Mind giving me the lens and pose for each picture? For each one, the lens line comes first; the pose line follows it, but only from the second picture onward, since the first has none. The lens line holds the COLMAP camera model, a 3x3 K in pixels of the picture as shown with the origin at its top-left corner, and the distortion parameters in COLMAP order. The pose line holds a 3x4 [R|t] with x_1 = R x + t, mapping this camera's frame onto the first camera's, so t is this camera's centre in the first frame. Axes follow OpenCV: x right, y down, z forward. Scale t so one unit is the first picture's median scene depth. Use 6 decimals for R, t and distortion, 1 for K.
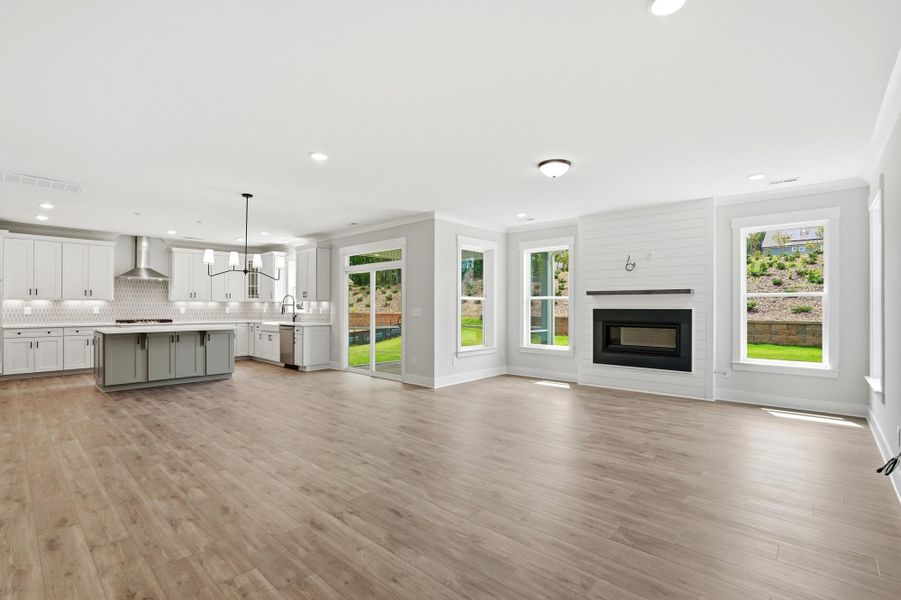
lens RADIAL K [[421.8, 0, 453.2], [0, 421.8, 301.1], [0, 0, 1]] dist [-0.060244, 0.023630]
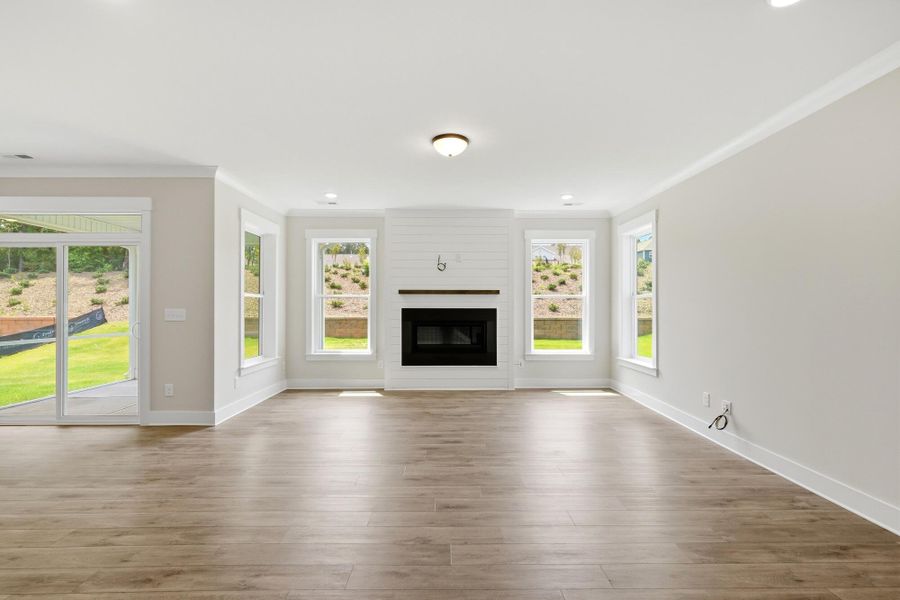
lens RADIAL K [[407.9, 0, 450.3], [0, 407.9, 308.3], [0, 0, 1]] dist [0.003259, 0.000253]
pose [[0.733757, -0.003906, 0.679401, -0.196111], [-0.007895, 0.999867, 0.014275, 0.003189], [-0.679366, -0.015838, 0.733628, 0.227197]]
